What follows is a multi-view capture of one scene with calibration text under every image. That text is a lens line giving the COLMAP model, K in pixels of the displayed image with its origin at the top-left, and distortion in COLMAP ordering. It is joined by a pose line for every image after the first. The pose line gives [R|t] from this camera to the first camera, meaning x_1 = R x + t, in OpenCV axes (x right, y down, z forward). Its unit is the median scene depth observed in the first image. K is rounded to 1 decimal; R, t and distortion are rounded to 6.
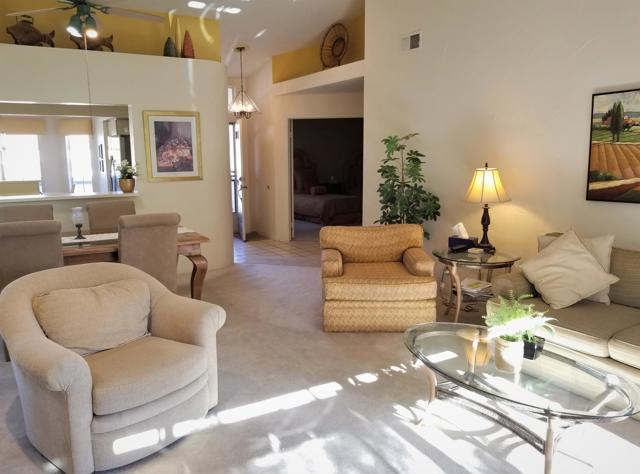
lens RADIAL K [[487.2, 0, 318.2], [0, 487.2, 254.5], [0, 0, 1]] dist [-0.000197, -0.005029]
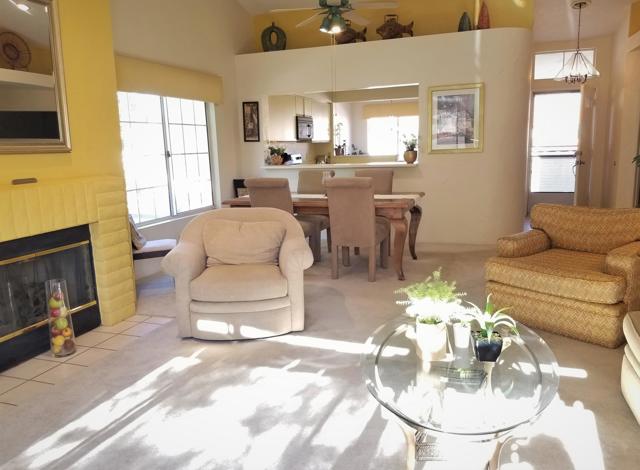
lens RADIAL K [[520.4, 0, 320.0], [0, 520.4, 235.0], [0, 0, 1]] dist [-0.001331, -0.004223]
pose [[0.645842, 0.120813, -0.753851, 0.492256], [-0.130113, 0.990373, 0.047247, 0.004745], [0.752302, 0.067572, 0.655344, 0.118471]]
